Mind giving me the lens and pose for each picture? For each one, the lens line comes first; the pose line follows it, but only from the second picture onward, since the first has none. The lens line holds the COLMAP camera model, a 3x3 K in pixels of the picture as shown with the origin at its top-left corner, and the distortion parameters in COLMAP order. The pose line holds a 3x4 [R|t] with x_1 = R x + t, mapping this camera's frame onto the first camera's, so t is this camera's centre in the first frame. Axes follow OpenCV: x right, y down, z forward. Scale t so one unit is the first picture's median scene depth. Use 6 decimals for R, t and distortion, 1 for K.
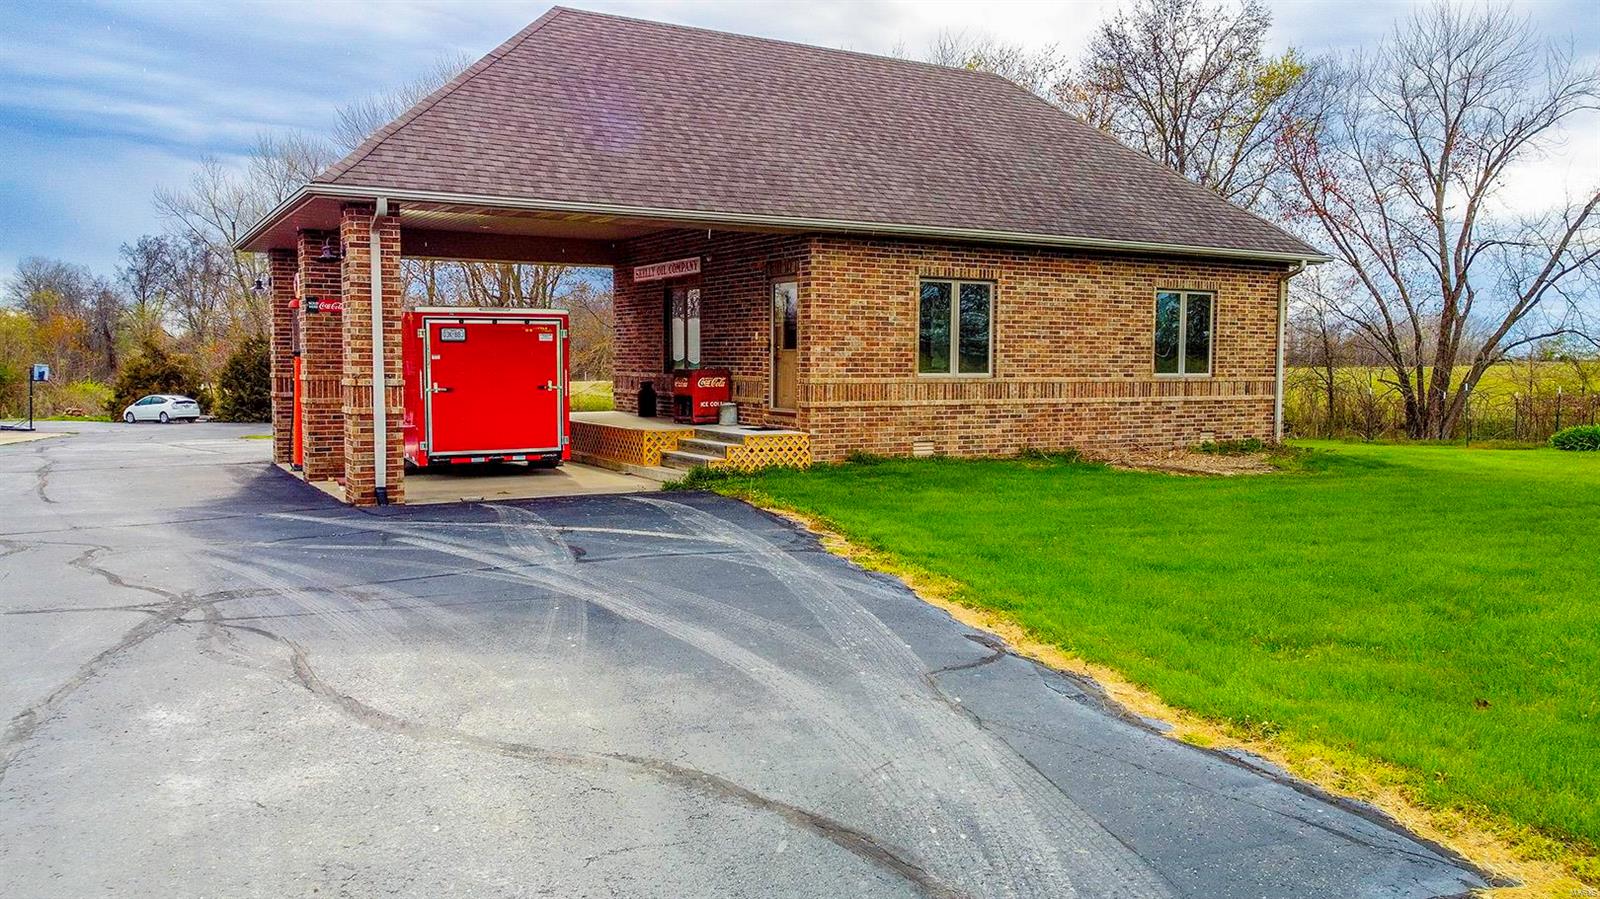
lens RADIAL K [[1213.3, 0, 800.0], [0, 1213.3, 449.5], [0, 0, 1]] dist [0.012411, 0.011486]
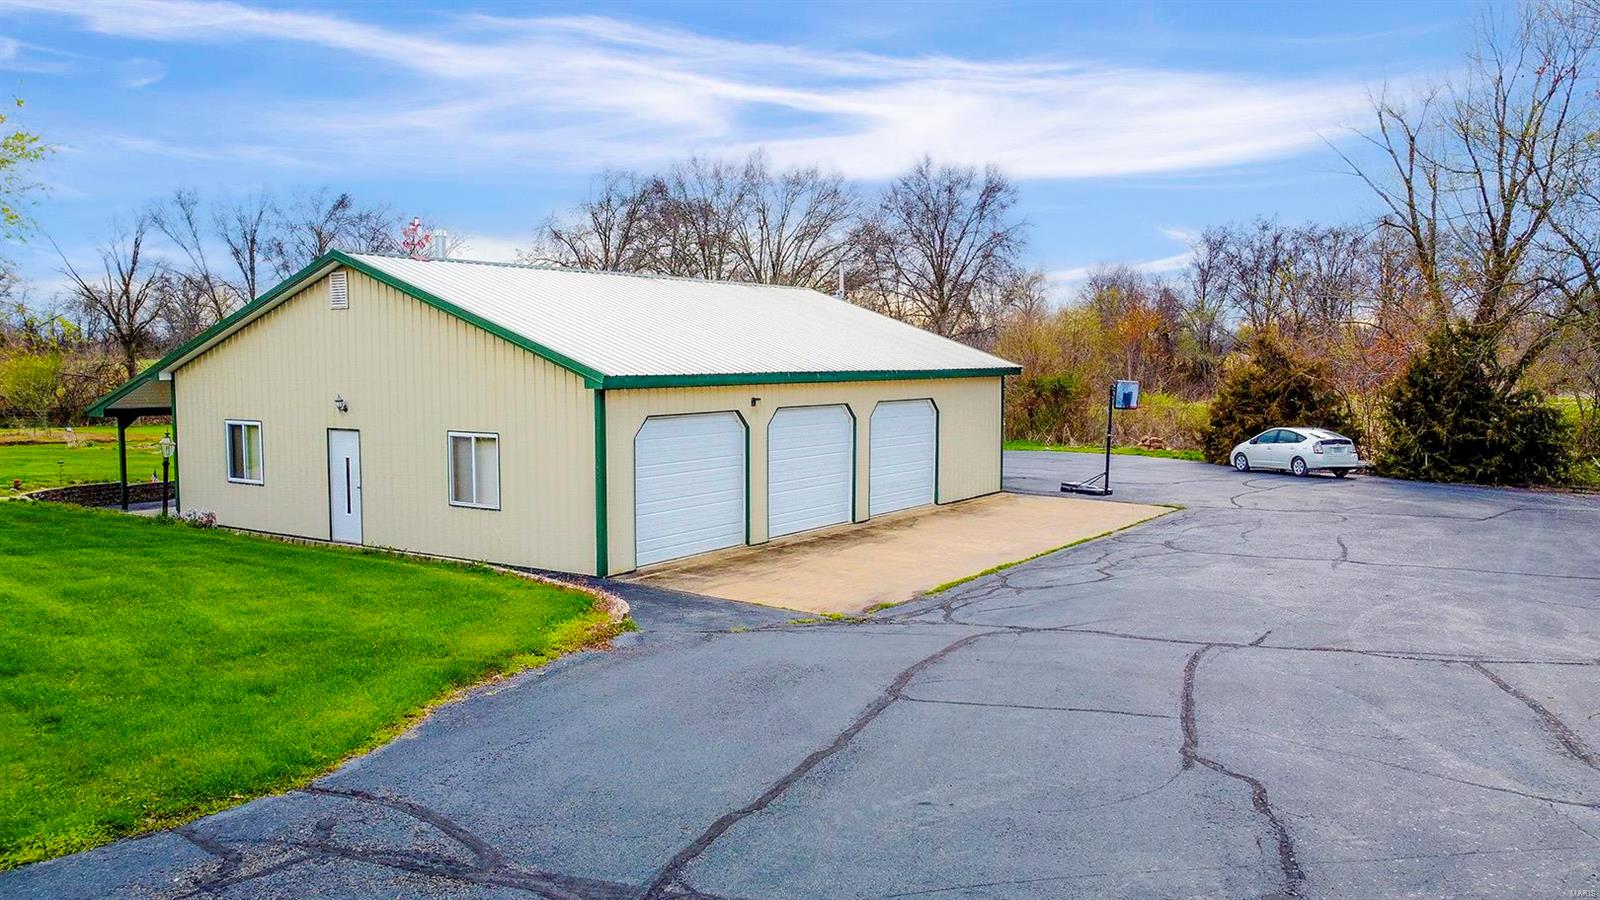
lens RADIAL K [[1213.3, 0, 800.0], [0, 1213.3, 450.0], [0, 0, 1]] dist [0.012411, 0.011486]
pose [[0.701794, 0.045514, -0.710925, -0.266872], [-0.045604, 0.998780, 0.018925, -0.033474], [0.710919, 0.019139, 0.703014, 0.406330]]
